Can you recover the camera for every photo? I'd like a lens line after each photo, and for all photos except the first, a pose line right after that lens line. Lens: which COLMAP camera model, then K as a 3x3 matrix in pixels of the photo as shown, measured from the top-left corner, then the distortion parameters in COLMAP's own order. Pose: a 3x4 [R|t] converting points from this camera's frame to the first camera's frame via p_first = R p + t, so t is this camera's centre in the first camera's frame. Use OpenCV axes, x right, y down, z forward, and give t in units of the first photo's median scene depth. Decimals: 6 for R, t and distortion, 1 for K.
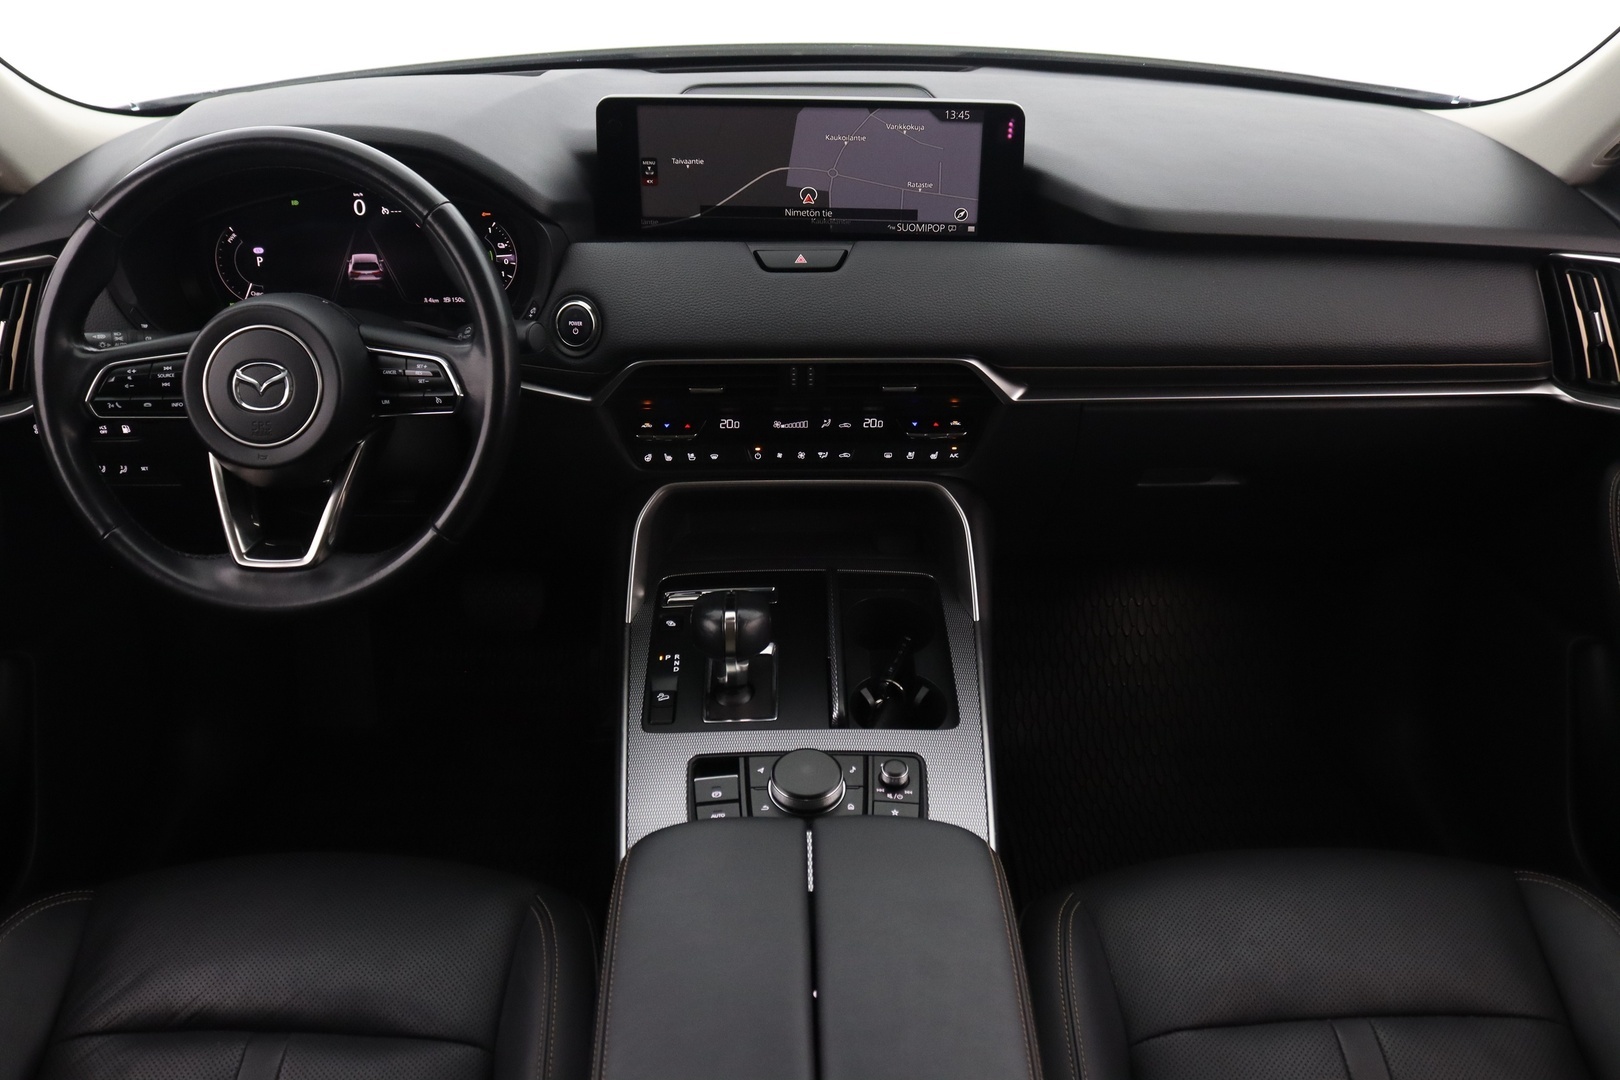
lens RADIAL K [[1400.0, 0, 810.0], [0, 1400.0, 540.0], [0, 0, 1]] dist [-0.173667, 0.174033]
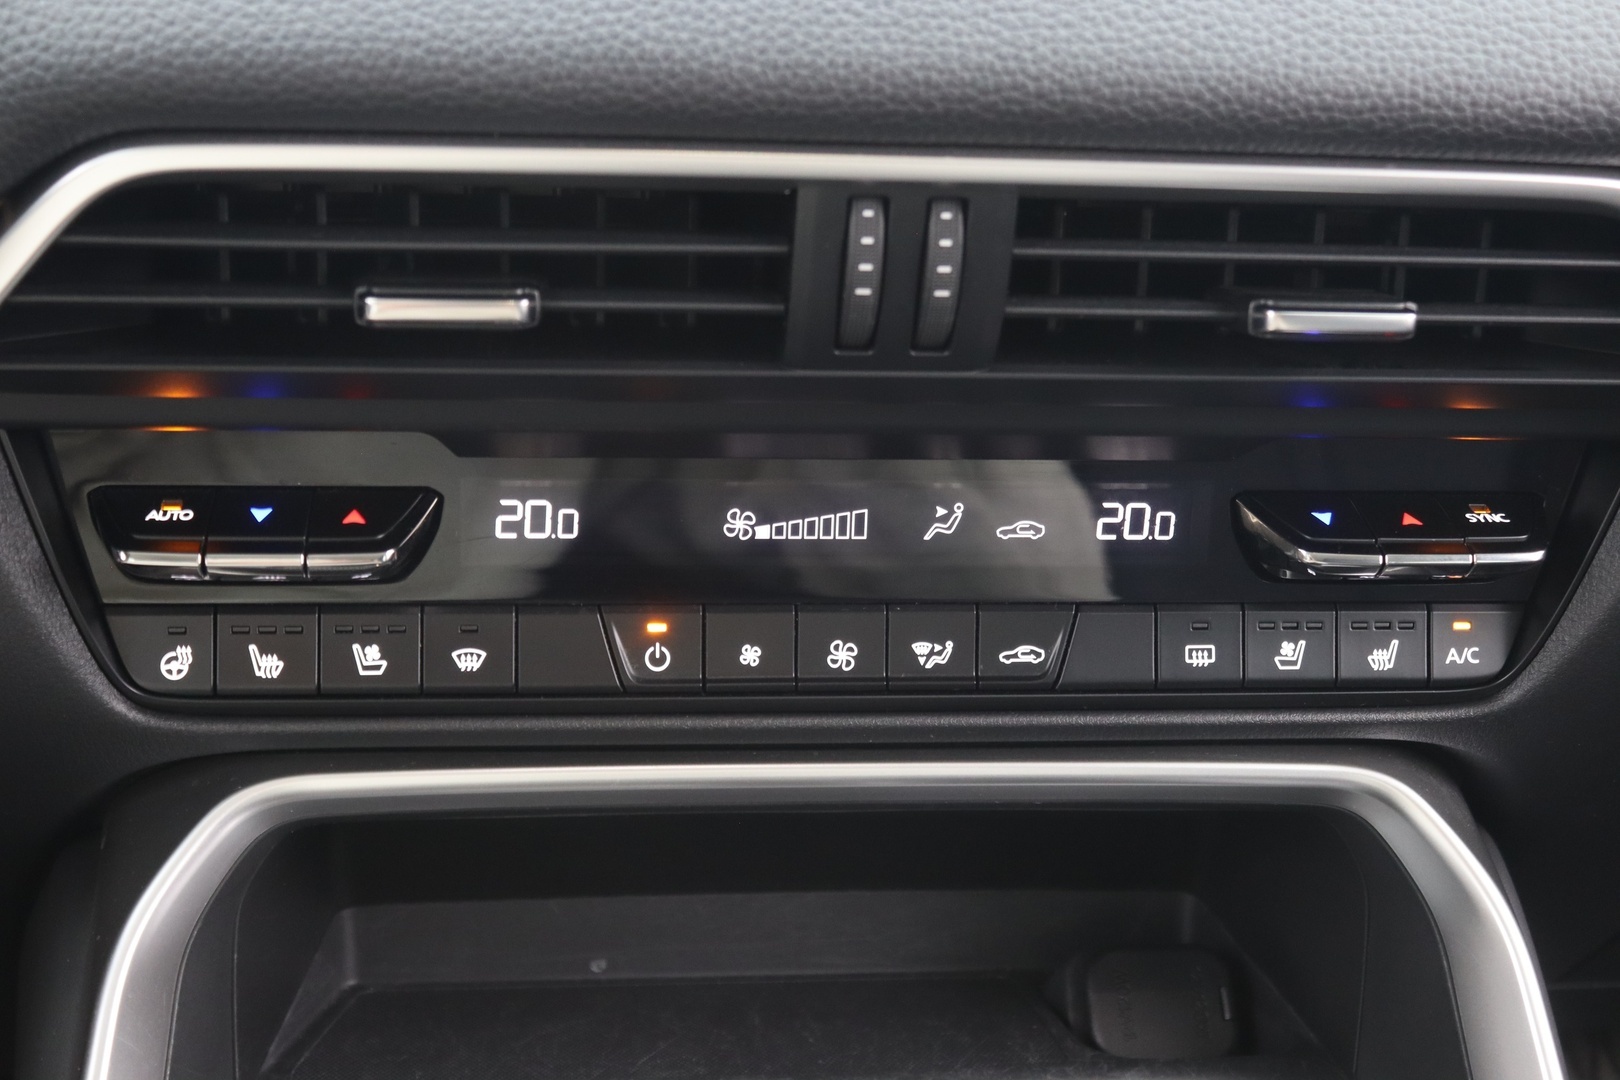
lens RADIAL K [[2308.8, 0, 810.0], [0, 2308.8, 540.0], [0, 0, 1]] dist [-0.064964, -0.013237]
pose [[0.993551, 0.006418, 0.113206, -0.057446], [0.014494, 0.983017, -0.182942, -0.008850], [-0.112457, 0.183403, 0.976584, 0.638174]]
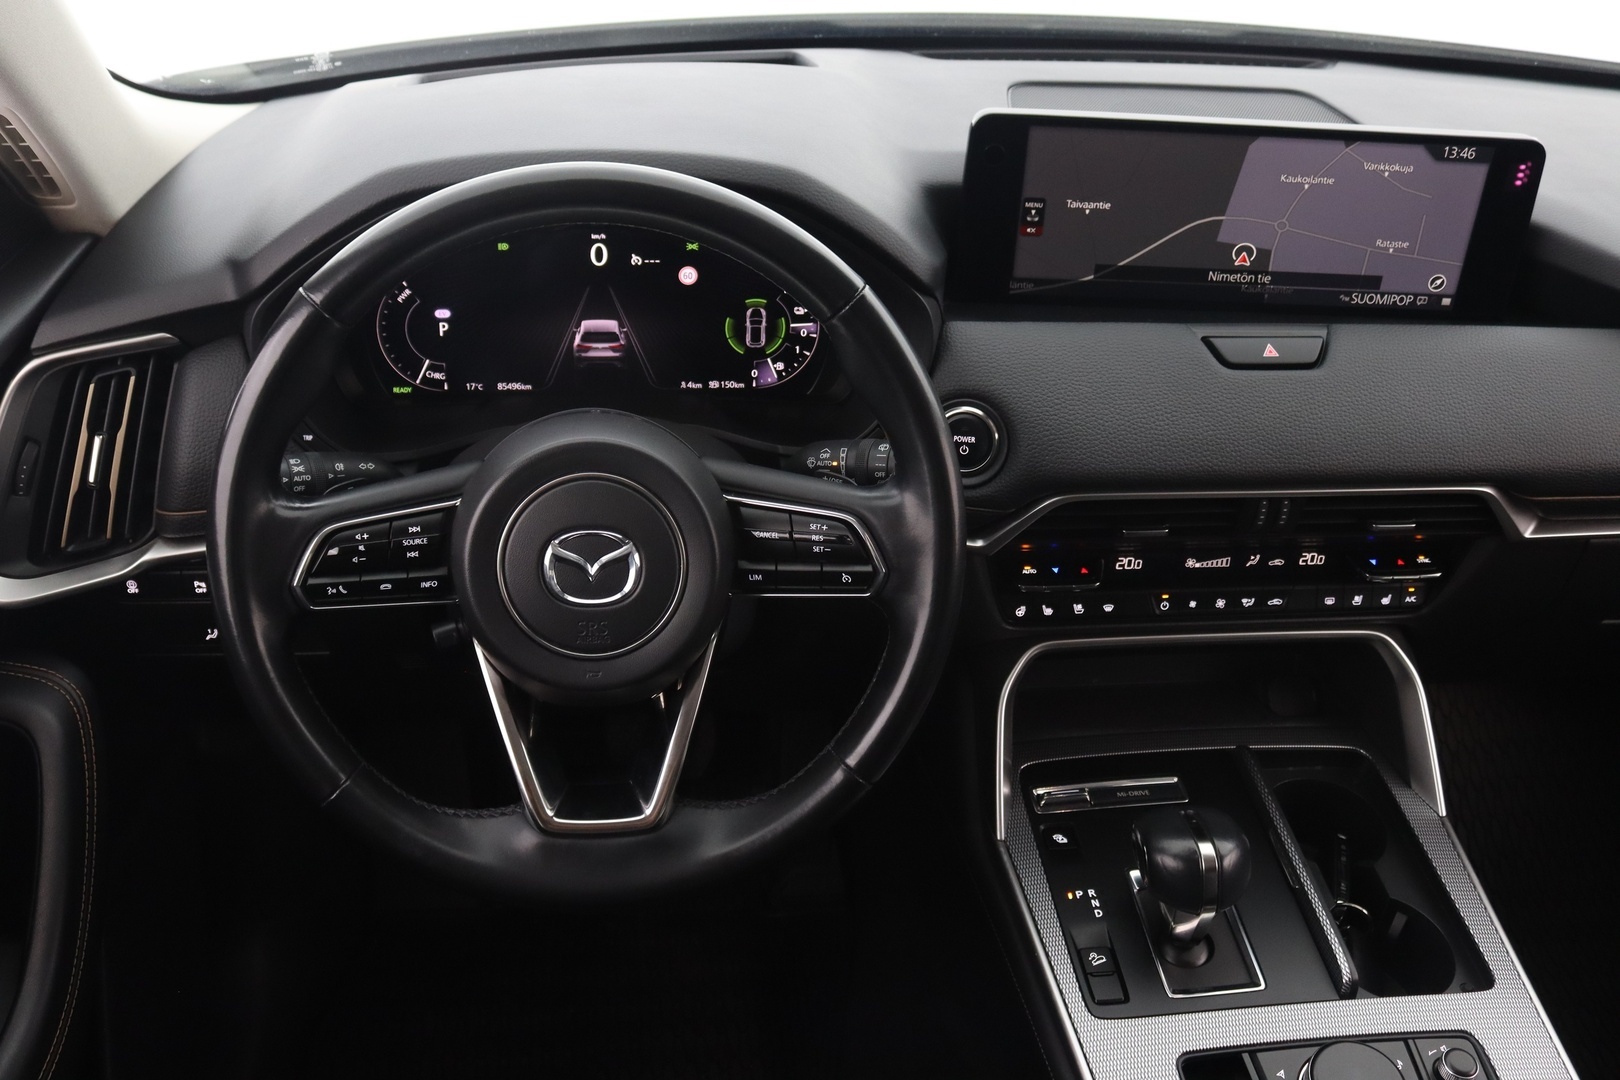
lens RADIAL K [[1539.3, 0, 810.0], [0, 1539.3, 540.0], [0, 0, 1]] dist [-0.134600, 0.086516]
pose [[0.995143, -0.014298, 0.097396, -0.312210], [0.012278, 0.999698, 0.021302, -0.118079], [-0.097672, -0.020003, 0.995018, 0.221698]]
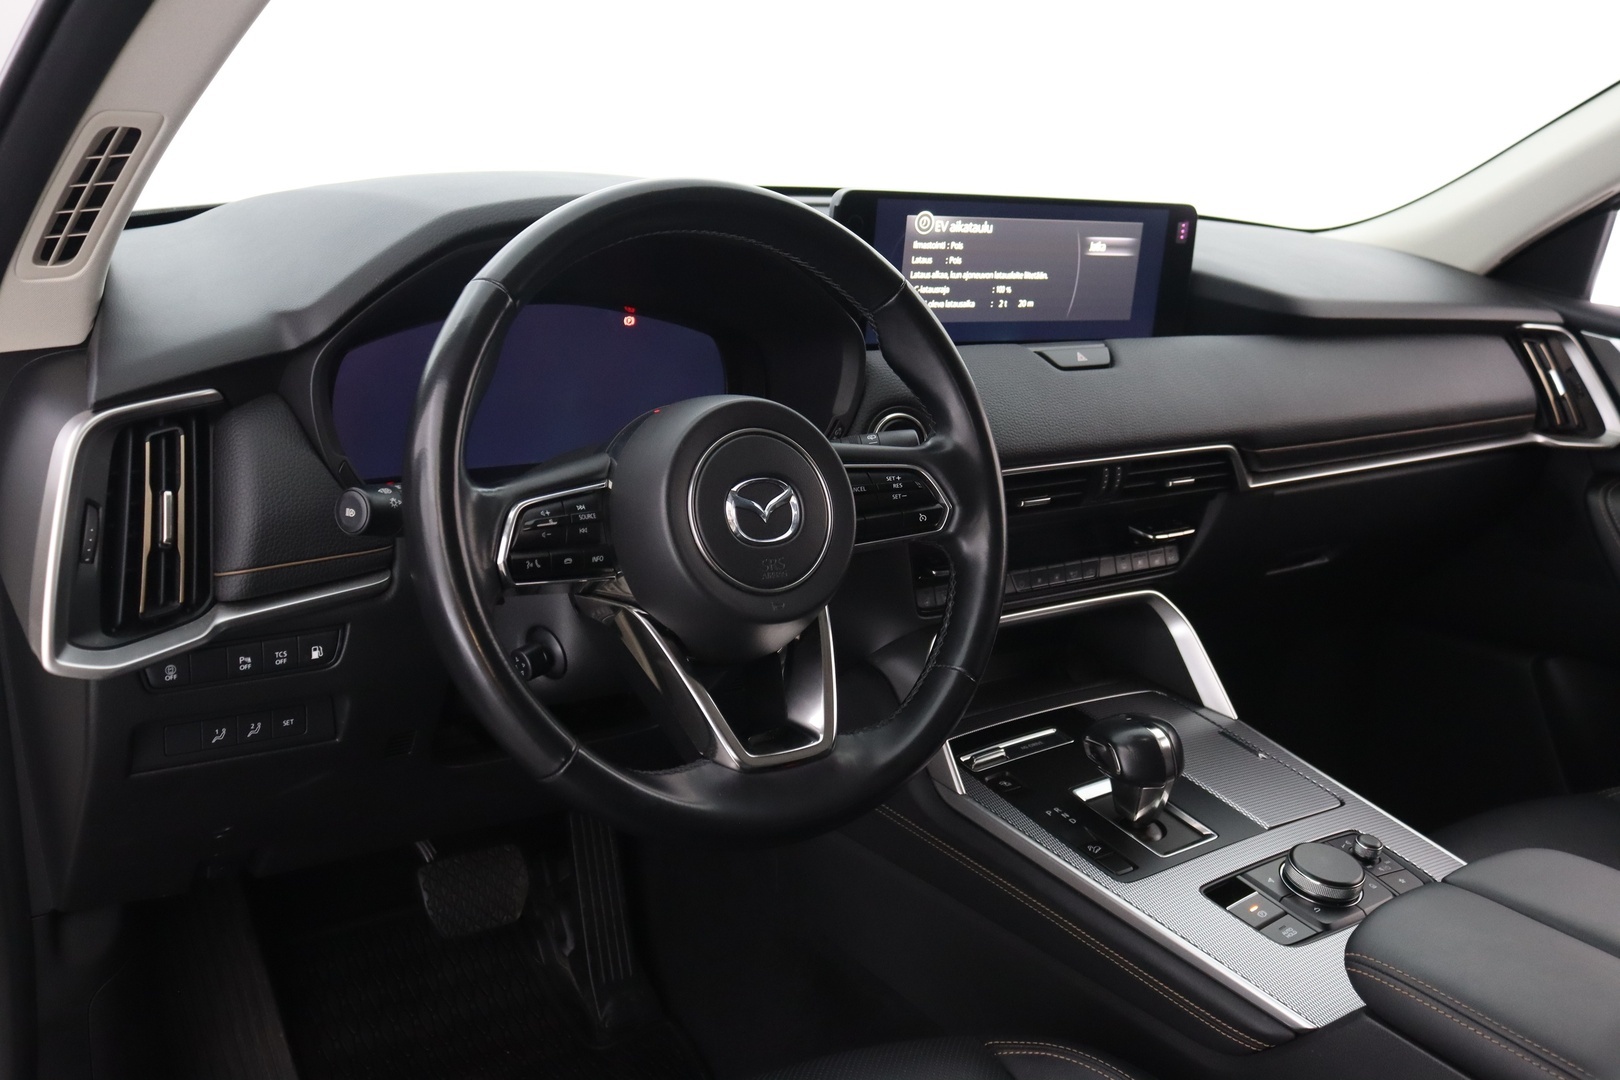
lens RADIAL K [[1539.3, 0, 810.0], [0, 1539.3, 540.0], [0, 0, 1]] dist [-0.134600, 0.086516]
pose [[0.825275, -0.106653, 0.554568, -0.715593], [0.220285, 0.965011, -0.142225, 0.023294], [-0.519996, 0.239538, 0.819894, 0.264763]]
